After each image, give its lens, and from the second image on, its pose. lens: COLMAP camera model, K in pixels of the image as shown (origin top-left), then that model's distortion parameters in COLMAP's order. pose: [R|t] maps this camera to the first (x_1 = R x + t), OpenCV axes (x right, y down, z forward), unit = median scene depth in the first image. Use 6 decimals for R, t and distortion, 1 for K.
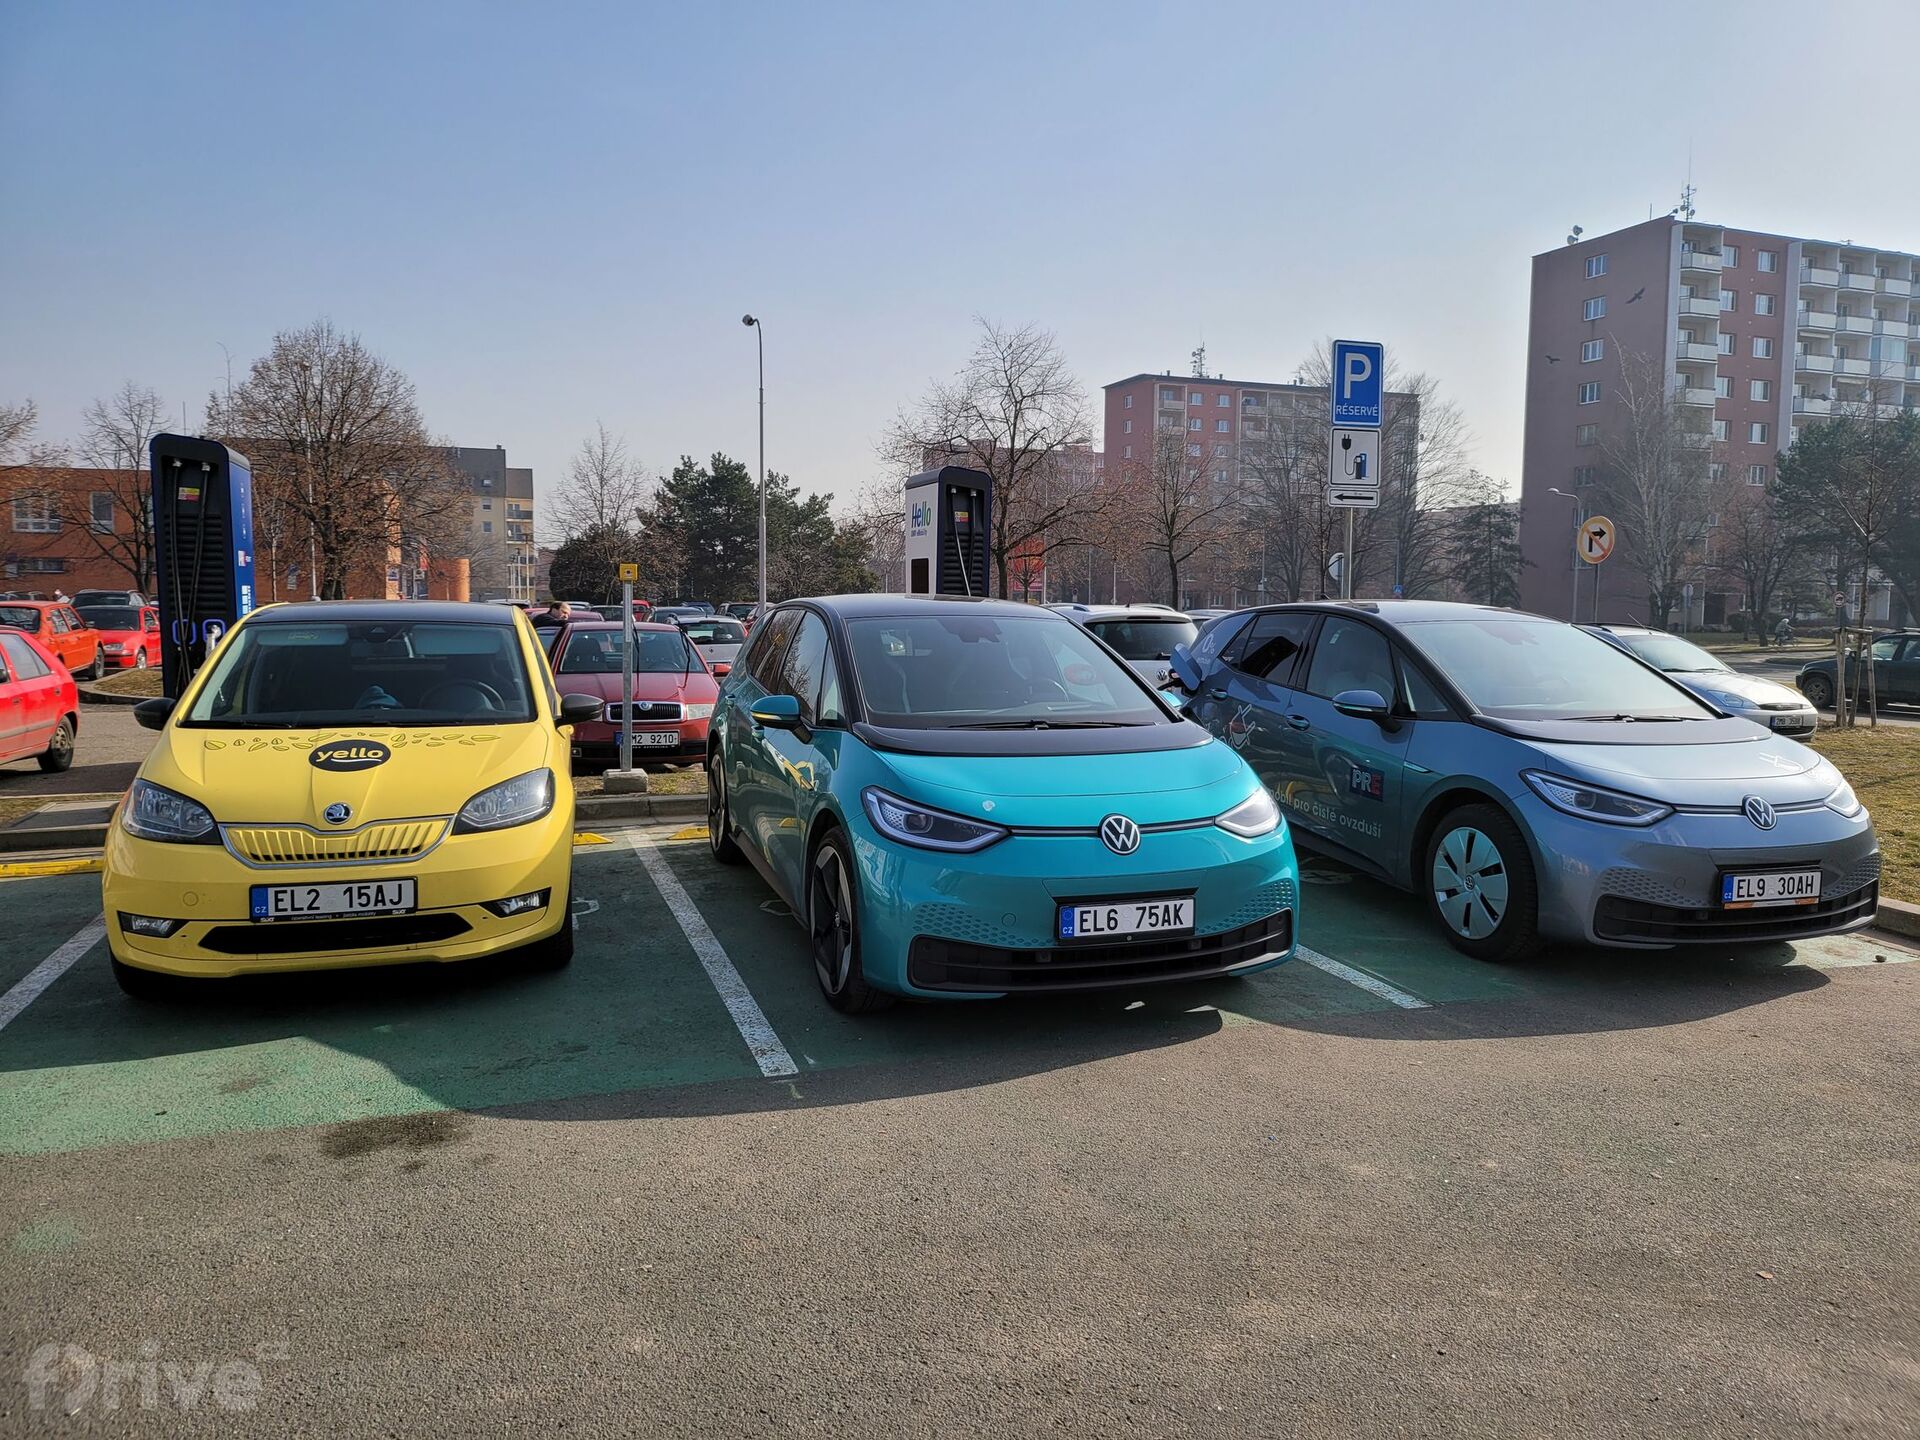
lens RADIAL K [[1338.3, 0, 962.6], [0, 1338.3, 678.8], [0, 0, 1]] dist [0.065826, -0.080063]
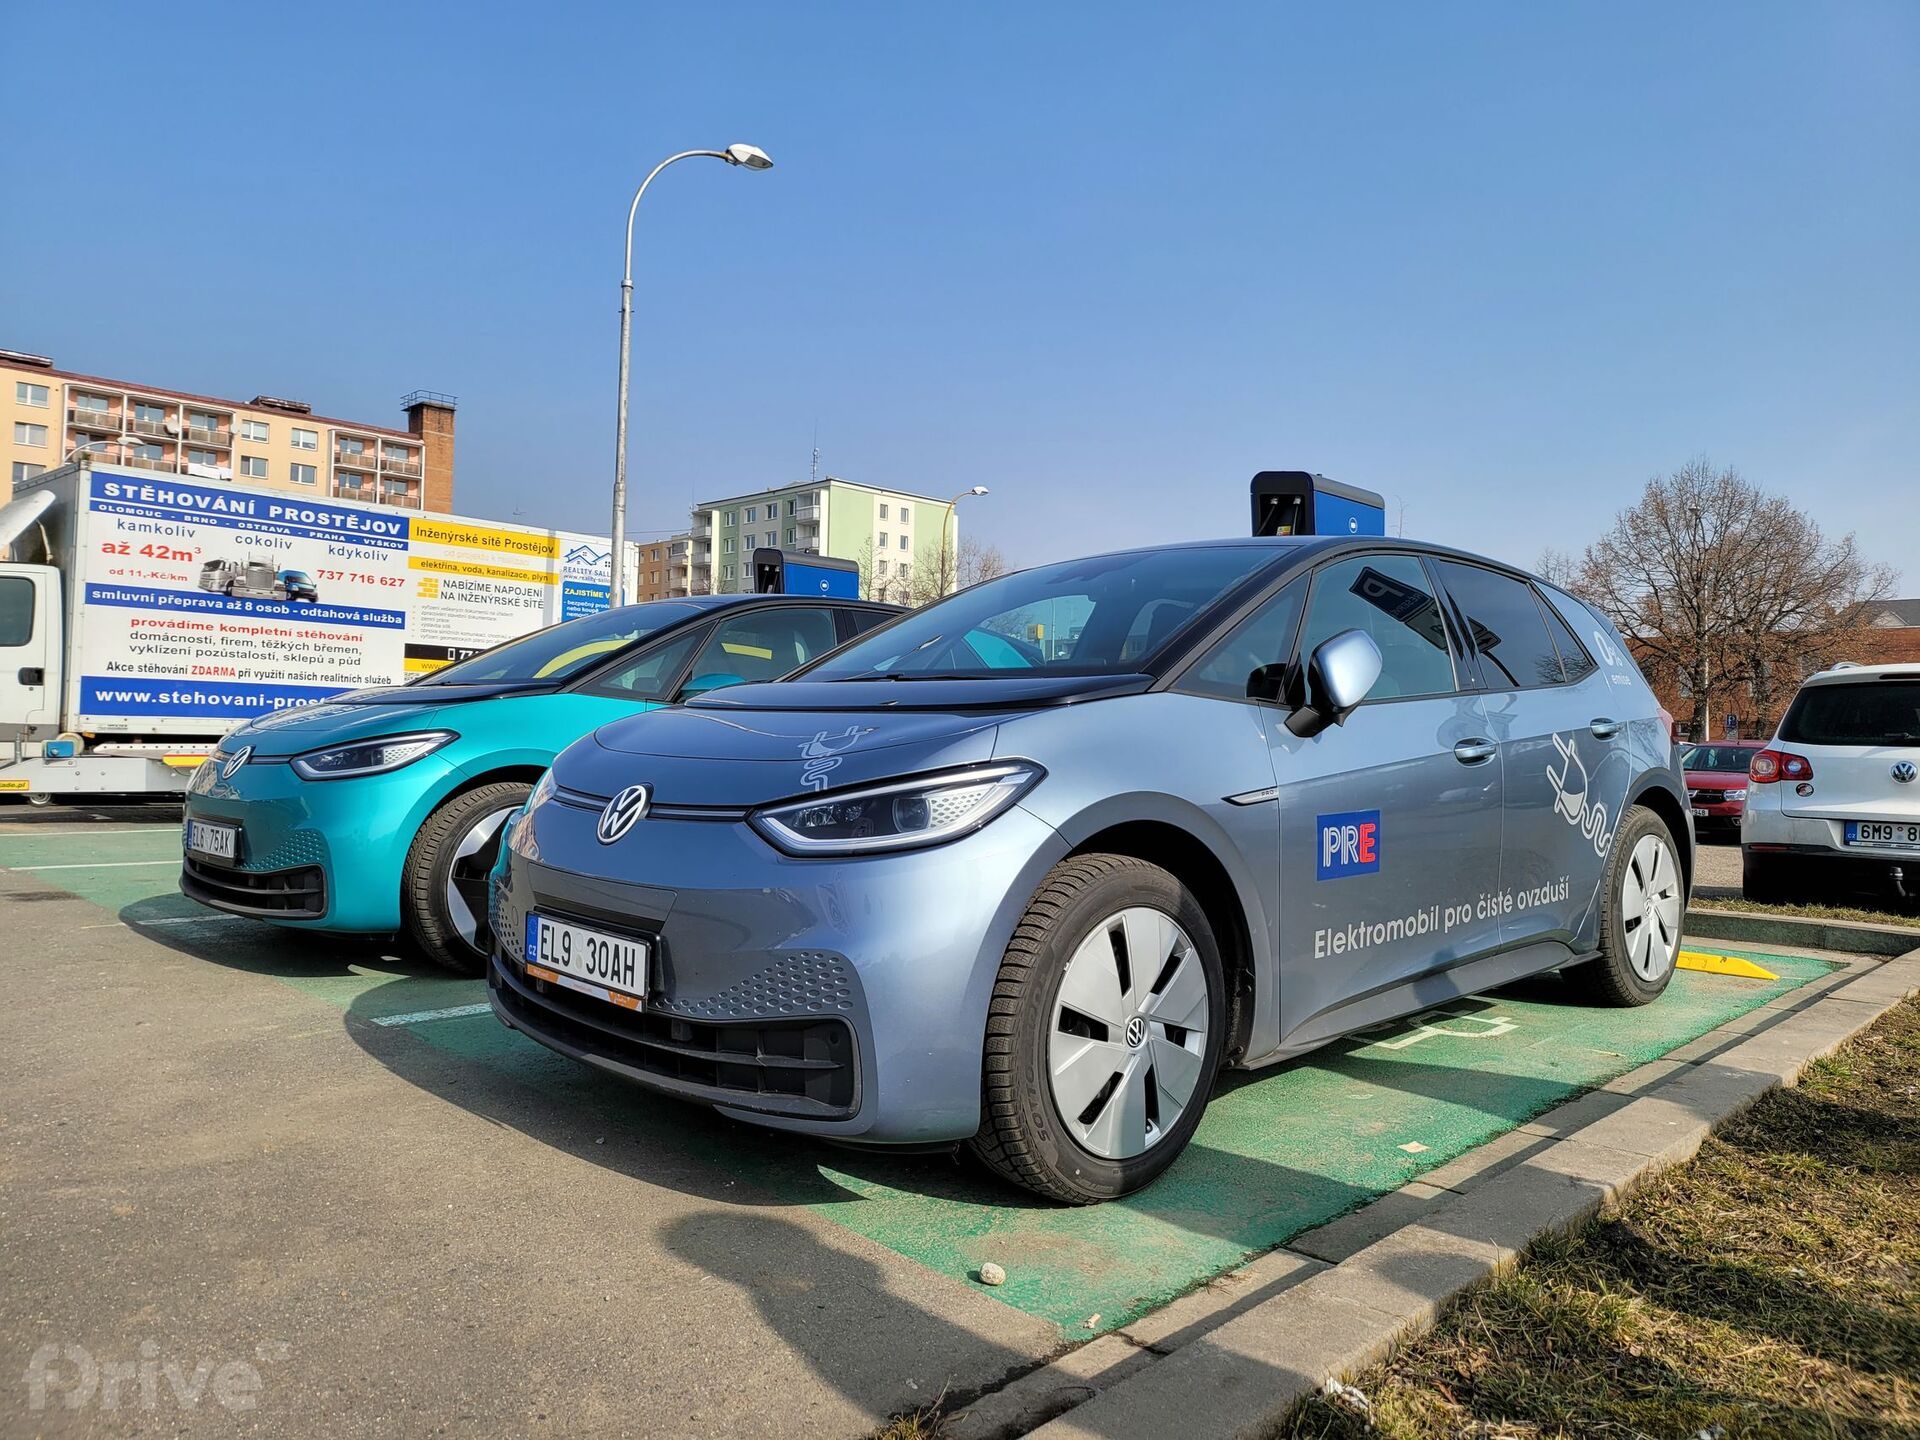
lens RADIAL K [[1338.3, 0, 962.6], [0, 1338.3, 678.8], [0, 0, 1]] dist [0.065826, -0.080063]
pose [[0.422865, -0.042188, -0.905210, 1.286908], [-0.078198, 0.993491, -0.082832, 0.092490], [0.902812, 0.105812, 0.416813, 1.035820]]
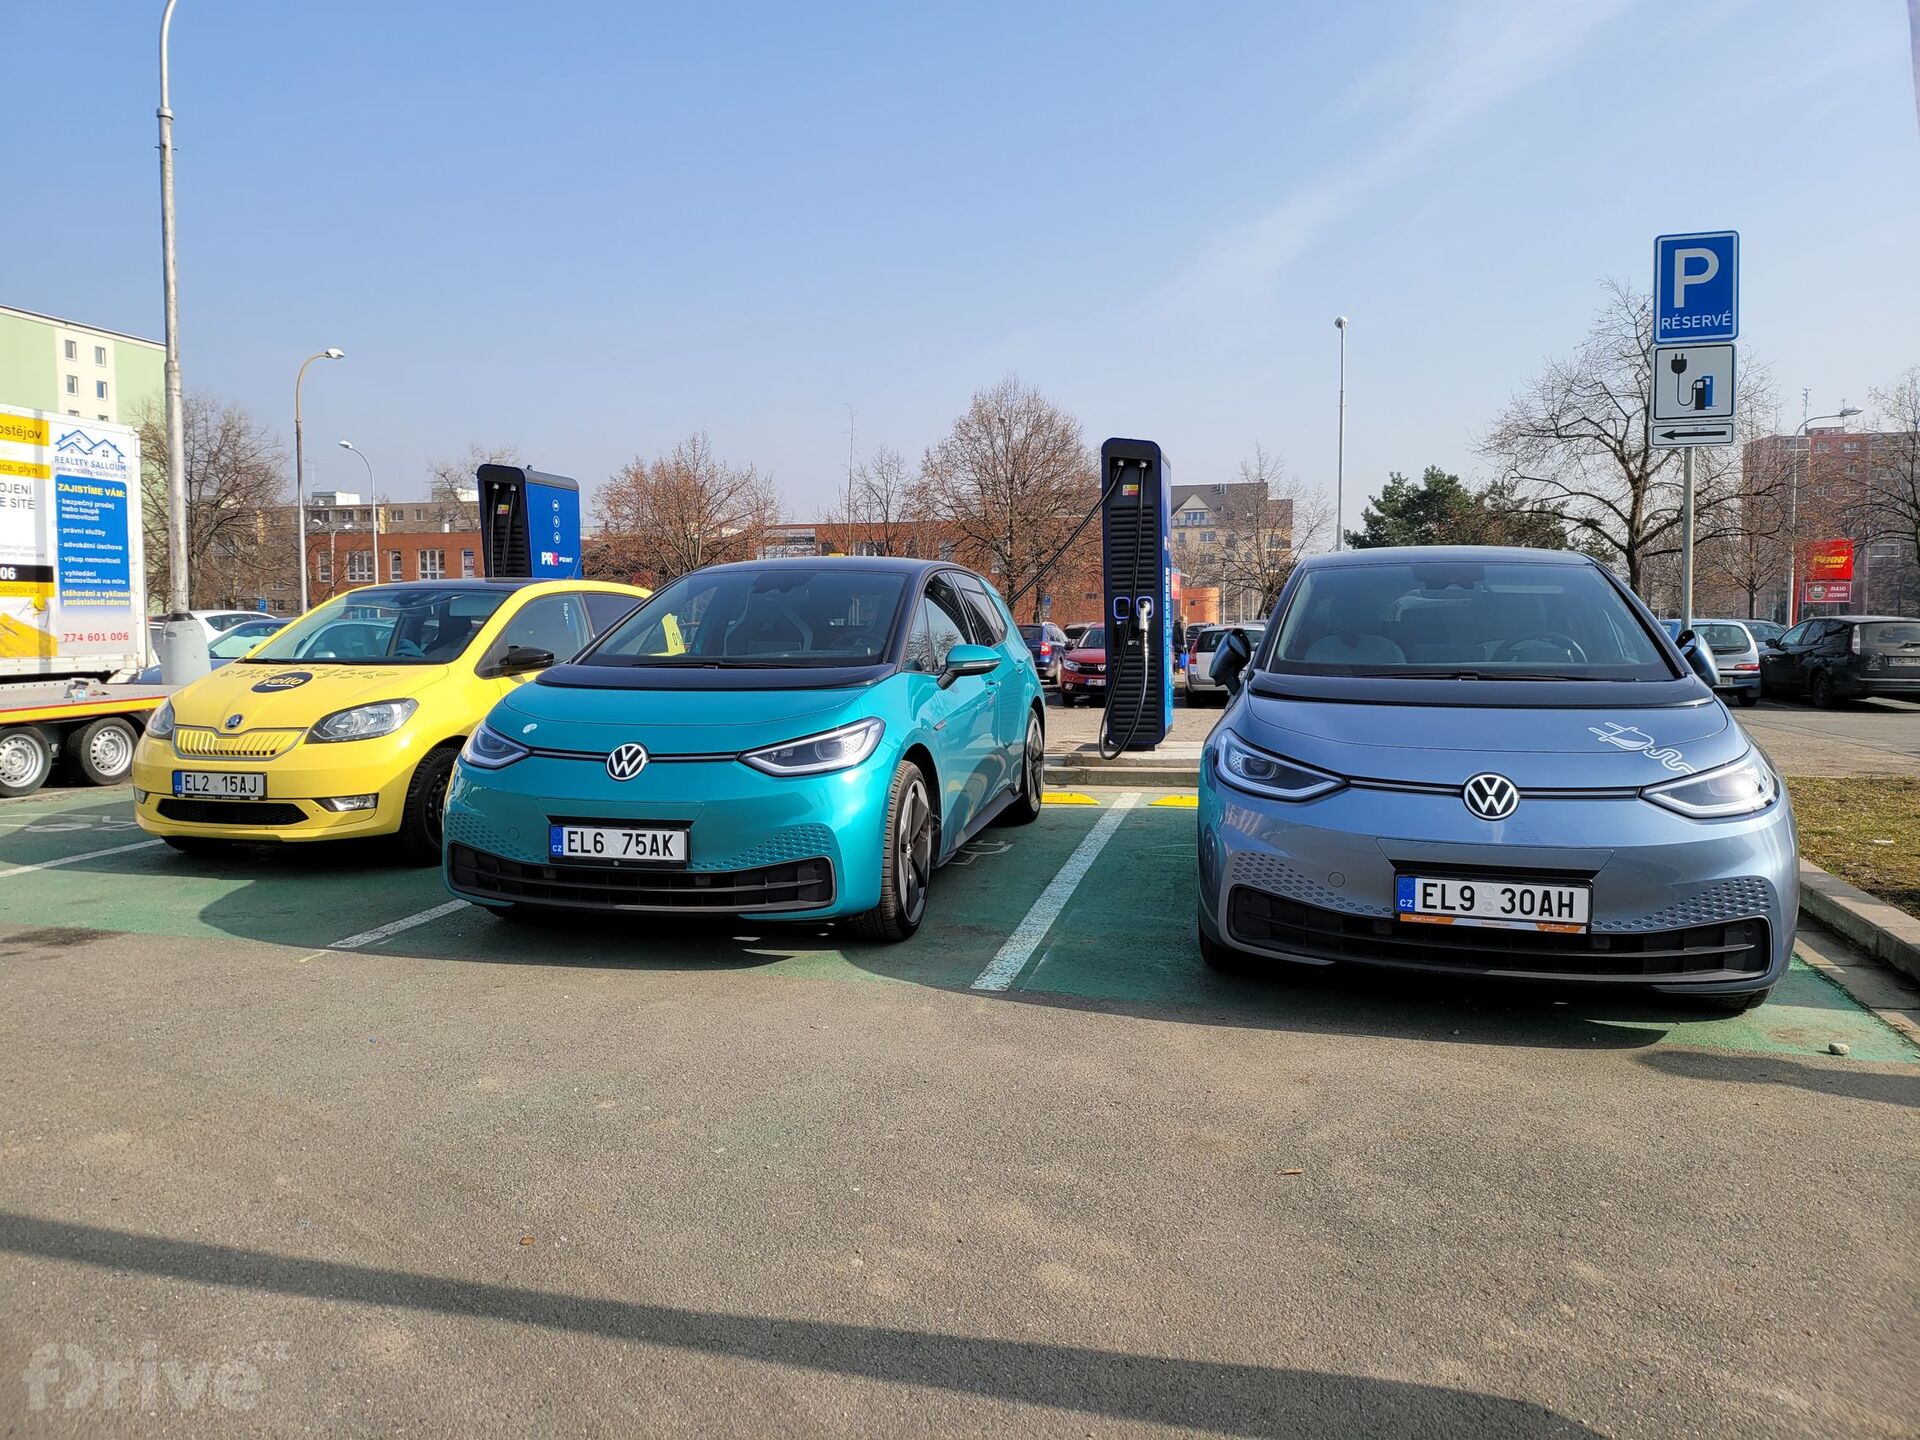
lens RADIAL K [[1338.3, 0, 962.6], [0, 1338.3, 678.8], [0, 0, 1]] dist [0.065826, -0.080063]
pose [[0.831181, 0.009513, -0.555920, 0.867994], [-0.022405, 0.999615, -0.016393, 0.063192], [0.555550, 0.026081, 0.831074, 0.291603]]
